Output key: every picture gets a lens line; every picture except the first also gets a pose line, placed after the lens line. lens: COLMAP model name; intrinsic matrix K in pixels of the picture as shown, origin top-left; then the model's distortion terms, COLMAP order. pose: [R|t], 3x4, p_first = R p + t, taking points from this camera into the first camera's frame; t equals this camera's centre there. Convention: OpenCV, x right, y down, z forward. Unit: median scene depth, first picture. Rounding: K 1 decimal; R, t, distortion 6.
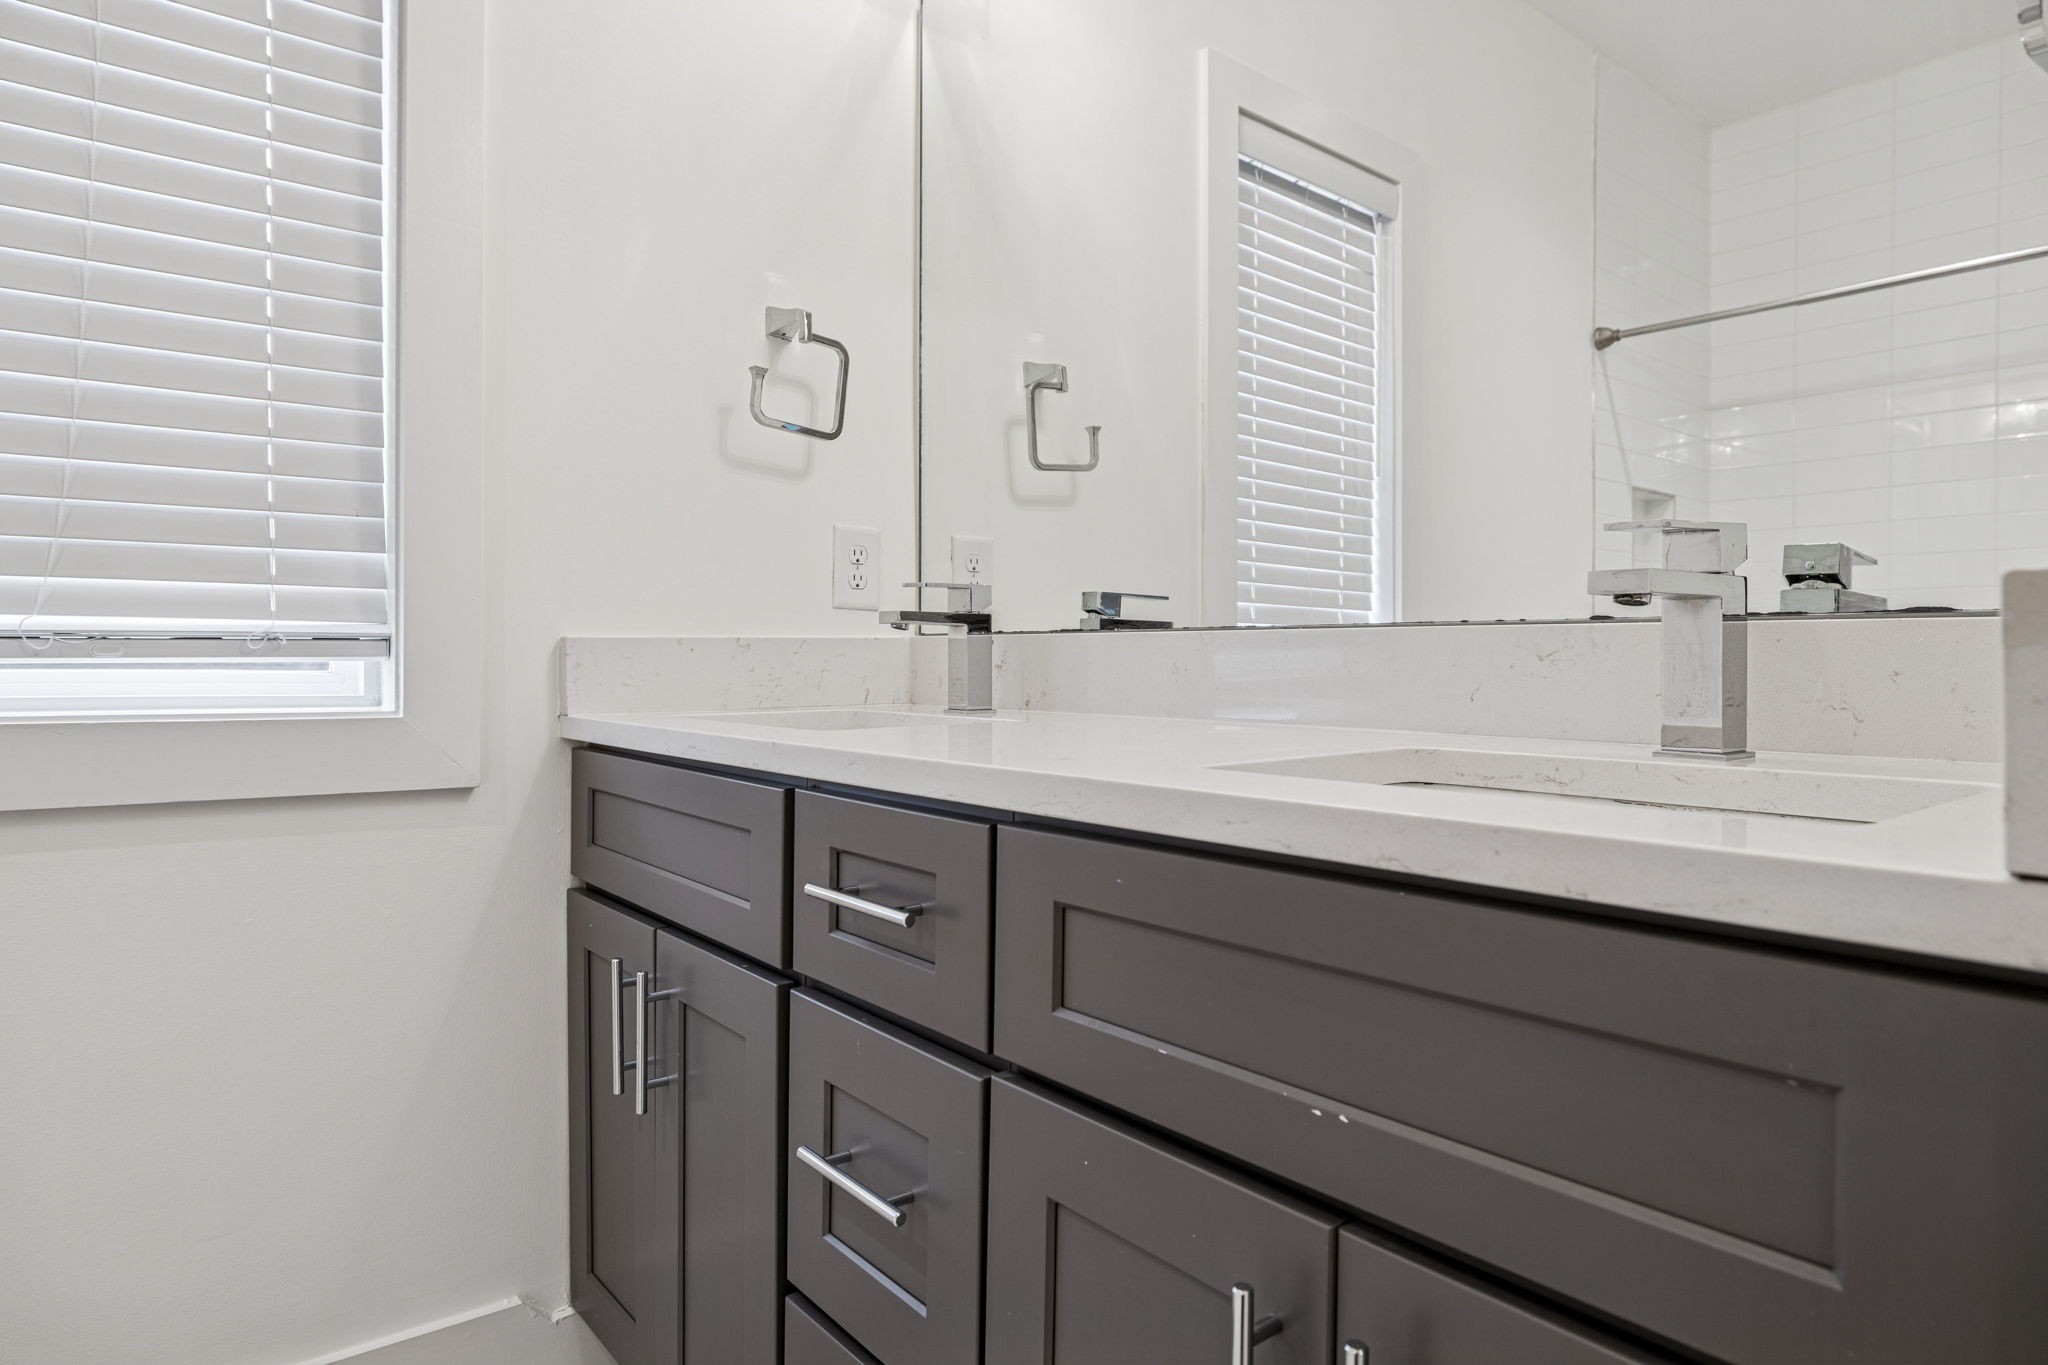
lens RADIAL K [[1153.4, 0, 982.8], [0, 1153.4, 675.7], [0, 0, 1]] dist [-0.000073, -0.000312]
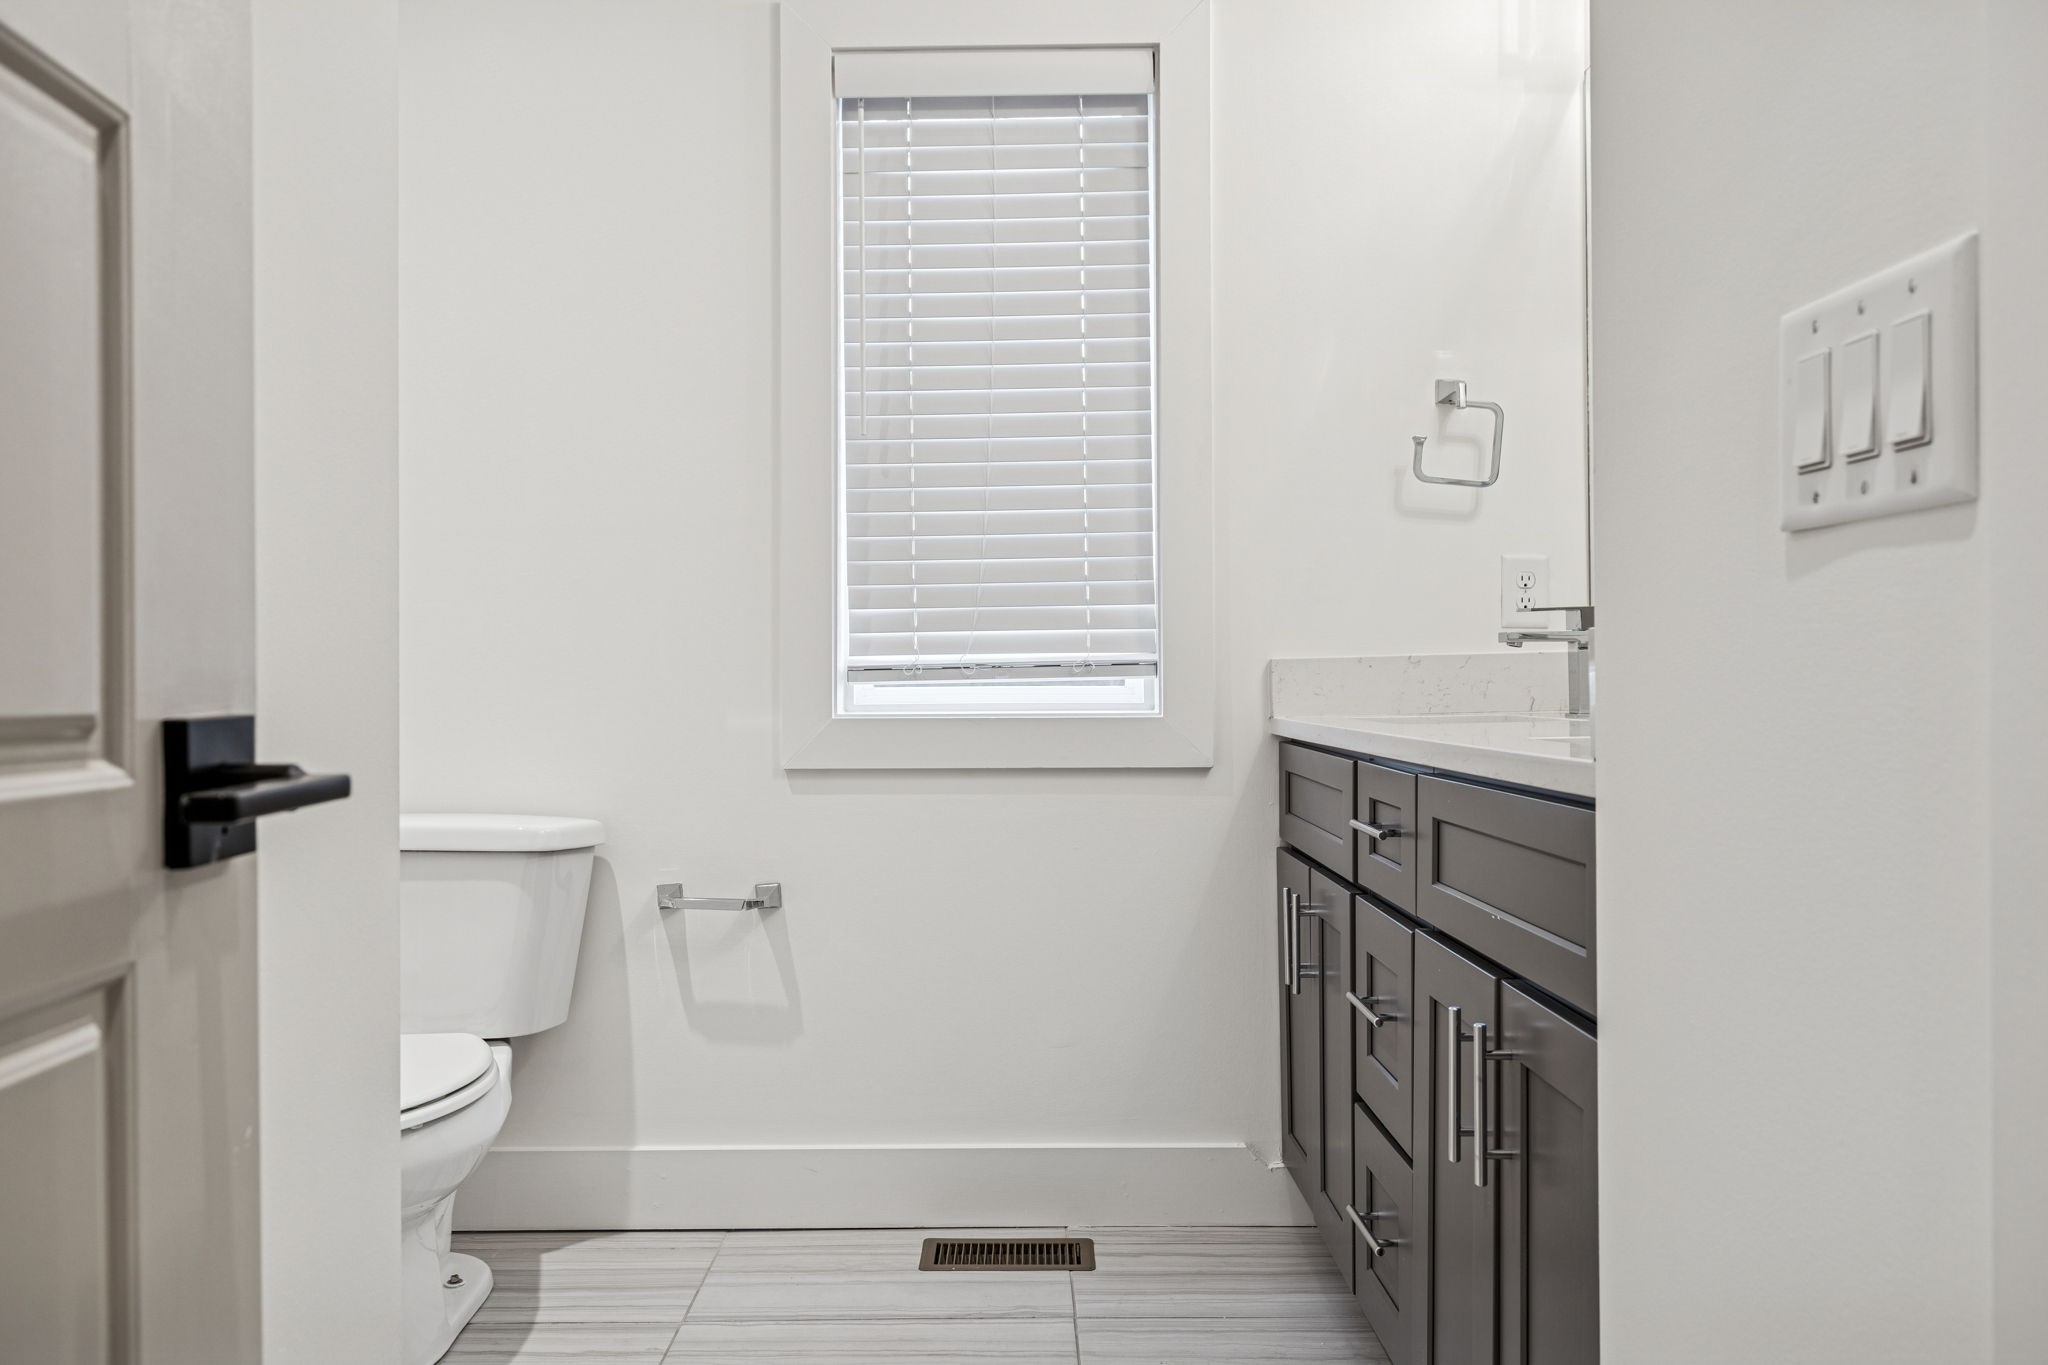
lens RADIAL K [[1034.2, 0, 1024.0], [0, 1034.2, 682.5], [0, 0, 1]] dist [0.002430, 0.000110]
pose [[0.802775, -0.011083, -0.596180, 0.126328], [0.006951, 0.999933, -0.009229, 0.002993], [0.596242, 0.003265, 0.802798, -0.142684]]
